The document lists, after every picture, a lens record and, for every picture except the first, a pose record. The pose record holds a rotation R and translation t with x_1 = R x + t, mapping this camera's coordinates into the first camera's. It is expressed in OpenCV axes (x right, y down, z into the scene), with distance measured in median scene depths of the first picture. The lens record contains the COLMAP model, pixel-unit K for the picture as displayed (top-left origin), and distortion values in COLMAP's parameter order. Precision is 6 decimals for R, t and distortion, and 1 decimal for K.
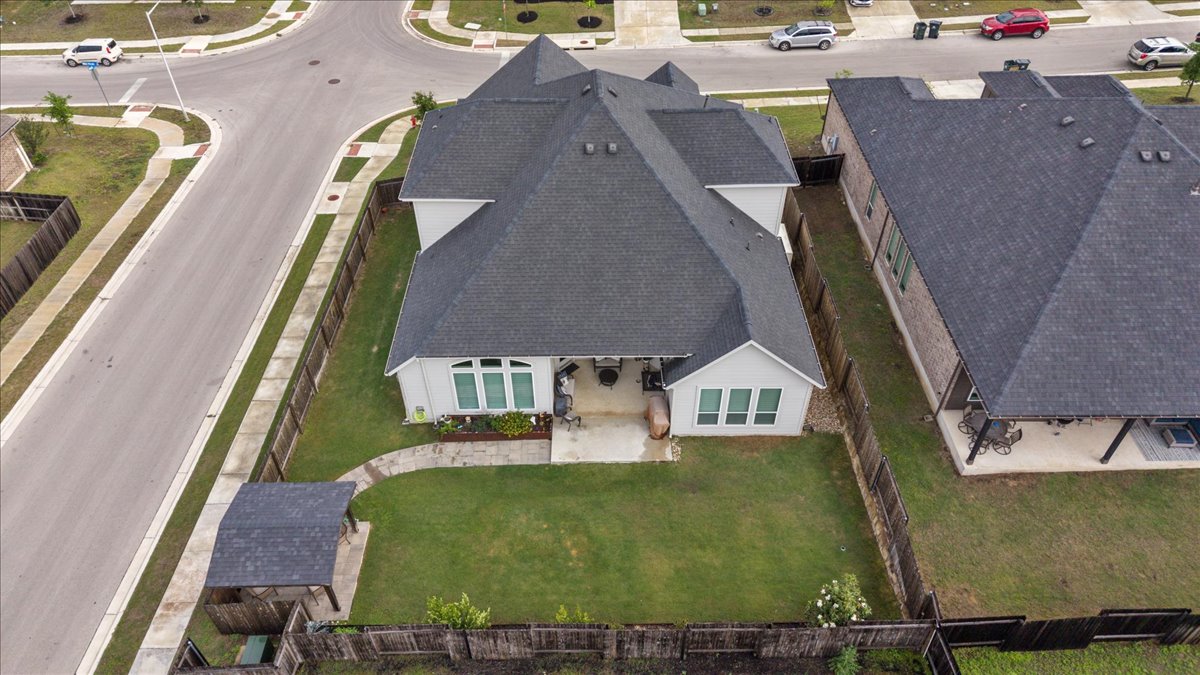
lens RADIAL K [[803.6, 0, 600.0], [0, 803.6, 337.5], [0, 0, 1]] dist [0.035046, -0.047361]
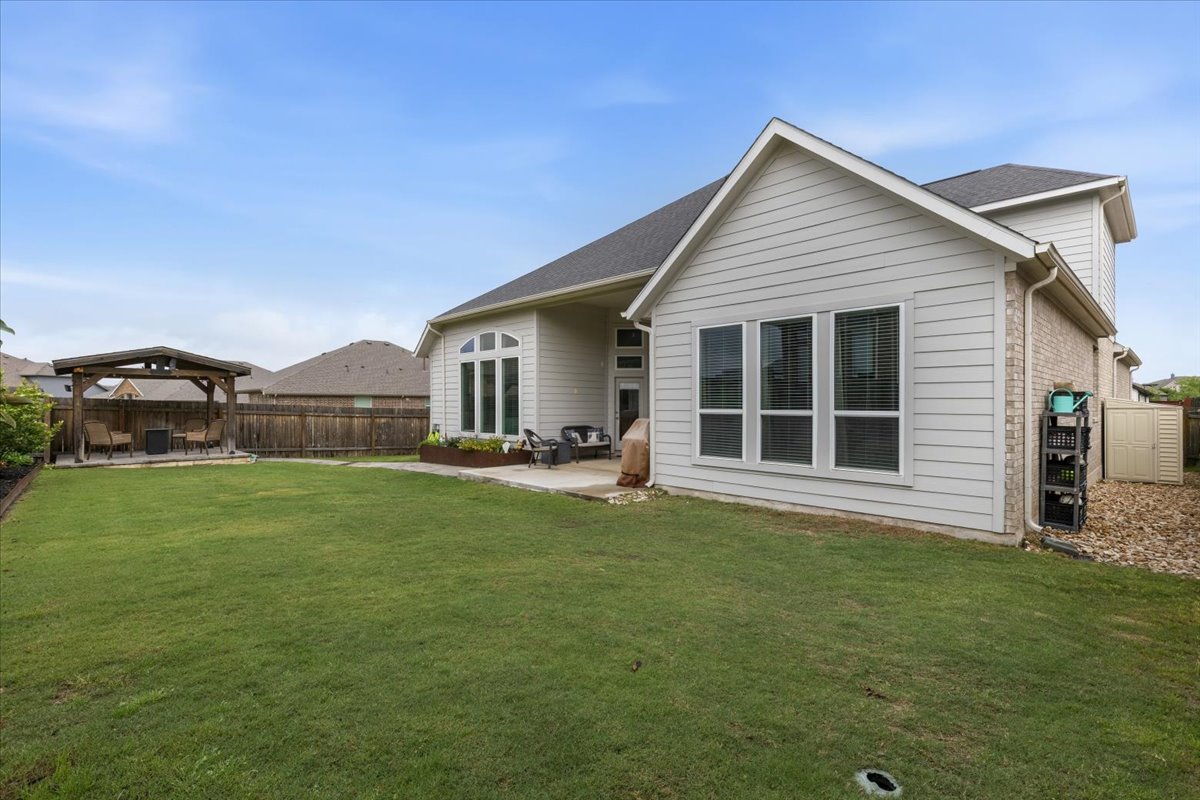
lens RADIAL K [[542.7, 0, 608.3], [0, 542.7, 403.5], [0, 0, 1]] dist [0.001987, 0.000236]
pose [[0.692613, 0.002580, -0.721304, 0.294753], [-0.485758, 0.740906, -0.463786, 0.245897], [0.533222, 0.671604, 0.514415, 0.821083]]
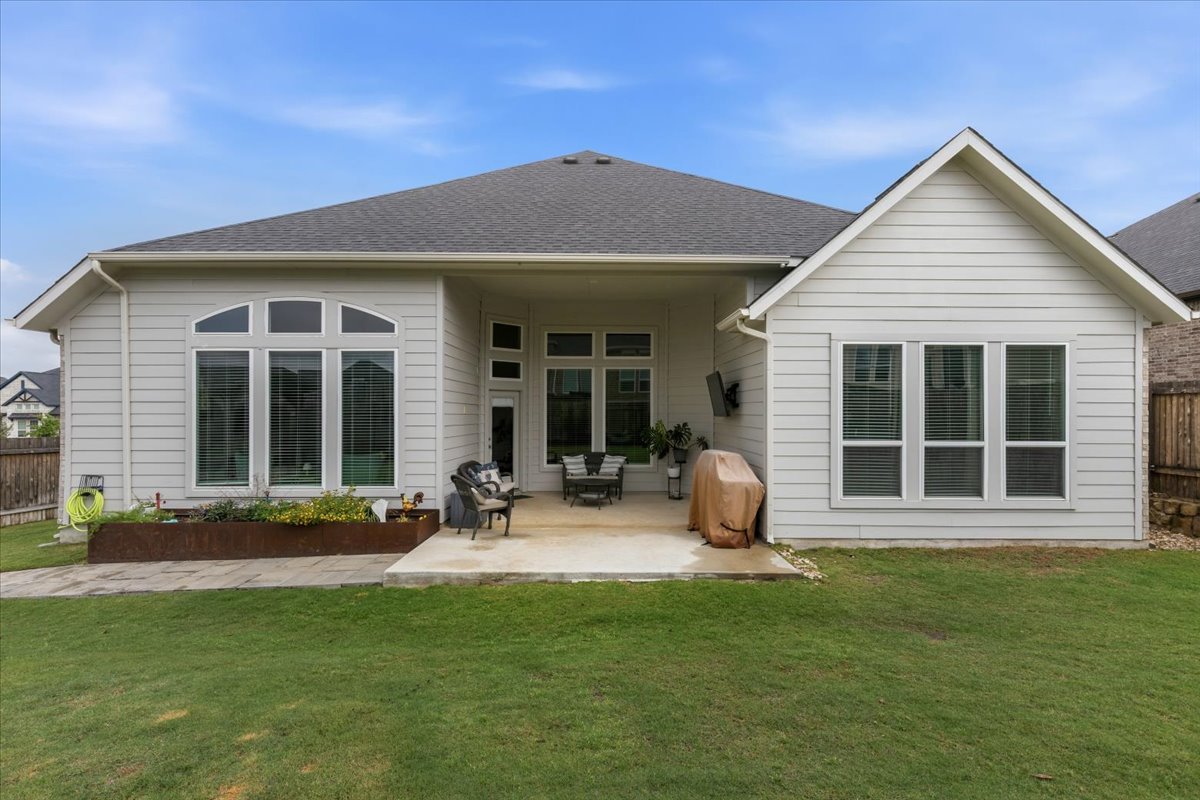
lens RADIAL K [[548.7, 0, 602.3], [0, 548.7, 406.7], [0, 0, 1]] dist [0.001672, 0.000551]
pose [[0.999981, 0.004254, -0.004425, 0.018655], [-0.006128, 0.733251, -0.679931, 0.244400], [0.000353, 0.679945, 0.733263, 0.810515]]
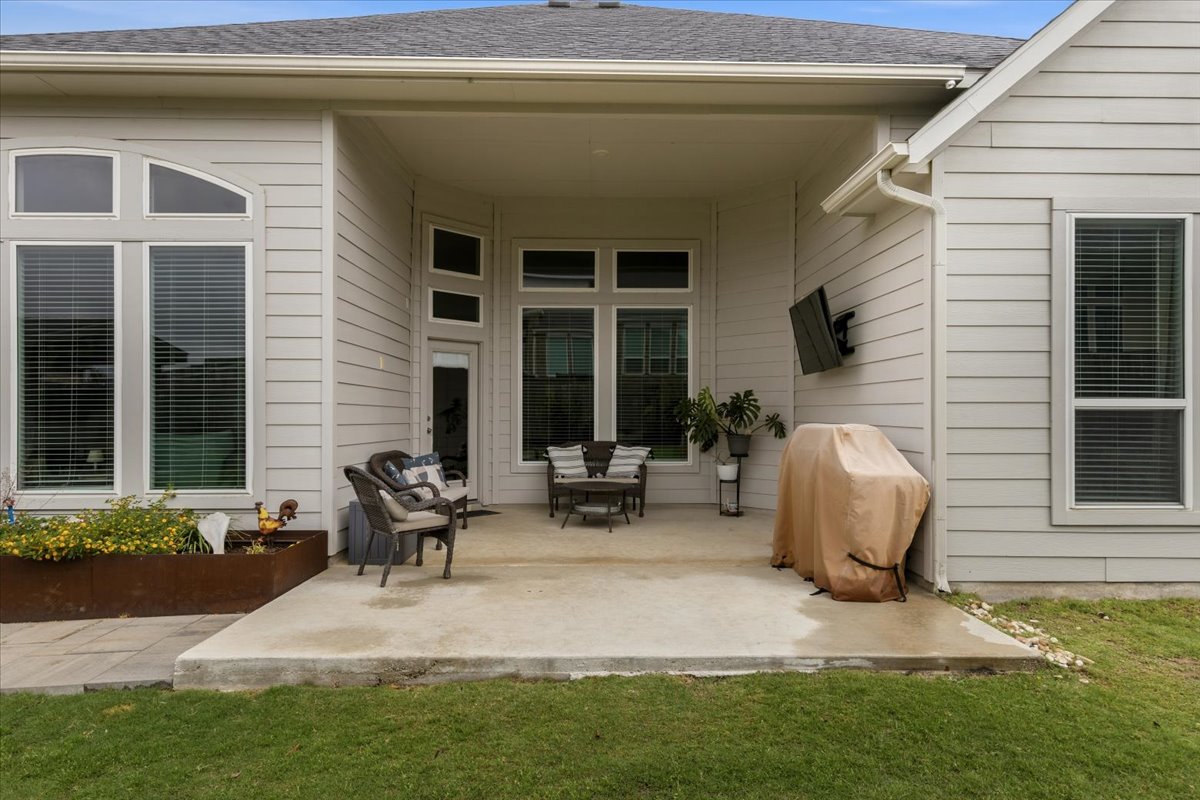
lens RADIAL K [[693.8, 0, 603.2], [0, 693.8, 408.9], [0, 0, 1]] dist [0.002390, 0.000633]
pose [[0.999972, 0.003233, 0.006723, 0.011665], [0.002191, 0.734116, -0.679021, 0.203394], [-0.007131, 0.679017, 0.734088, 0.879433]]
